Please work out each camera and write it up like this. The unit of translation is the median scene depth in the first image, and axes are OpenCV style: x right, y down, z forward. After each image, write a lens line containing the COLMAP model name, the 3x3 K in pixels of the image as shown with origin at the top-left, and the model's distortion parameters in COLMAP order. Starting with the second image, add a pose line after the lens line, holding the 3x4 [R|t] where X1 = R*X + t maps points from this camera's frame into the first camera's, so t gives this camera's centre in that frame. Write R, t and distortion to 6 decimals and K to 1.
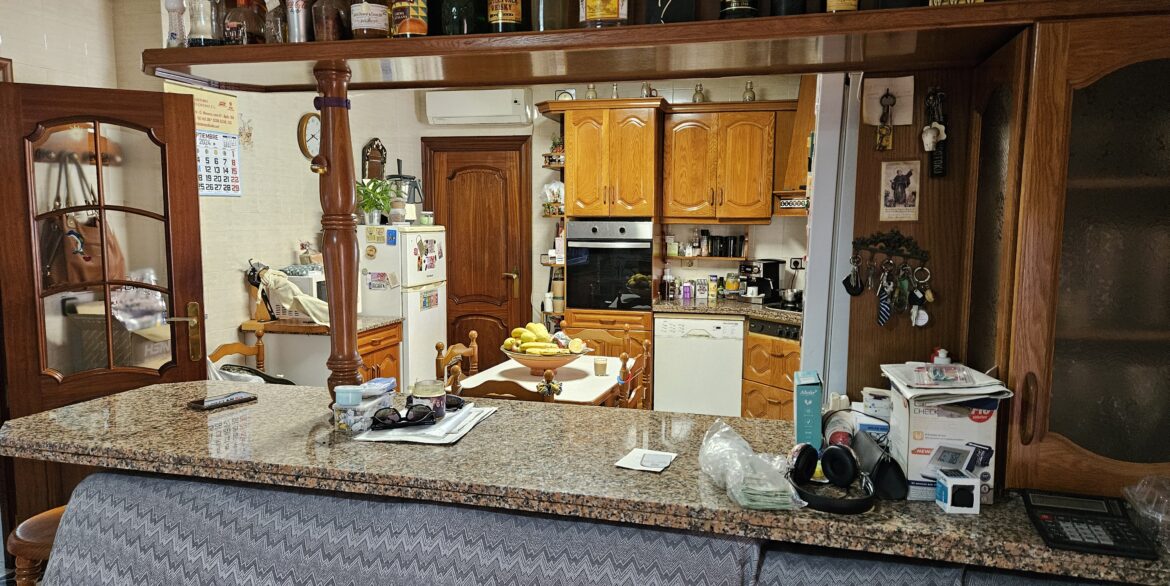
lens RADIAL K [[778.5, 0, 579.8], [0, 778.5, 301.4], [0, 0, 1]] dist [0.037625, -0.004738]
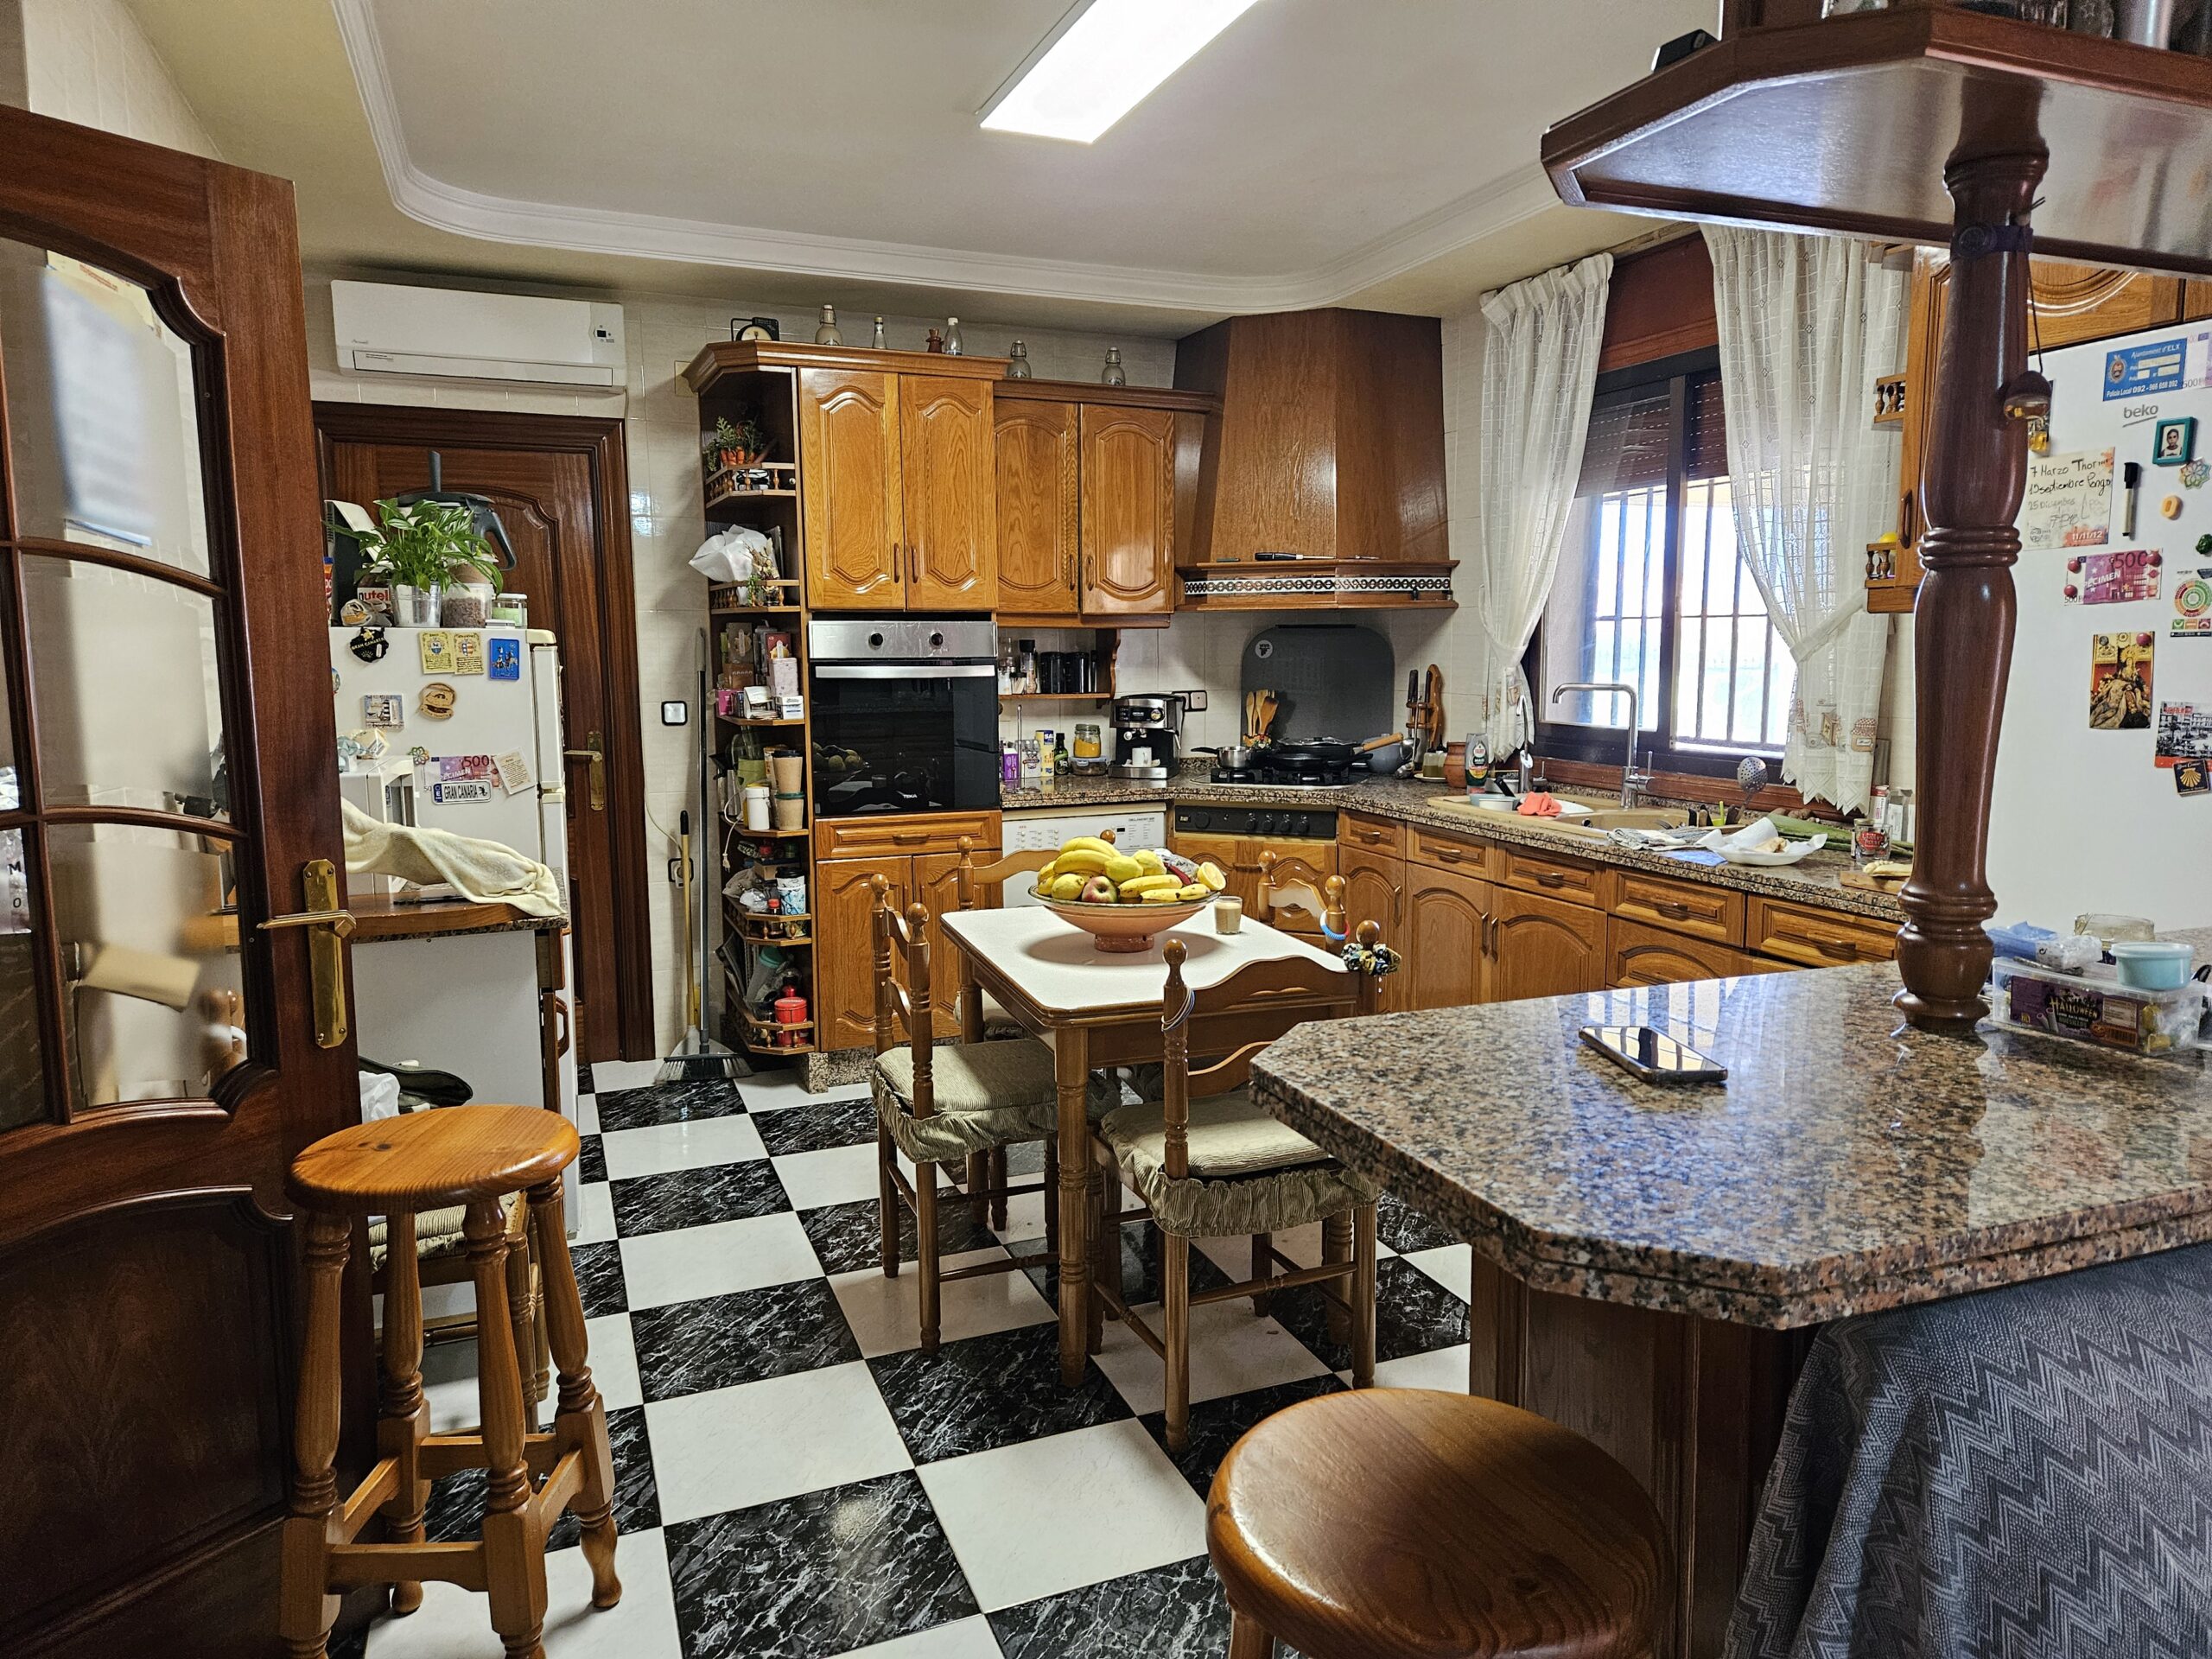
lens RADIAL K [[1475.4, 0, 1111.9], [0, 1475.4, 820.0], [0, 0, 1]] dist [0.062911, -0.048029]
pose [[0.795607, -0.083108, 0.600086, -0.403567], [0.075917, 0.996415, 0.037344, -0.009117], [-0.601038, 0.015845, 0.799064, 0.232671]]
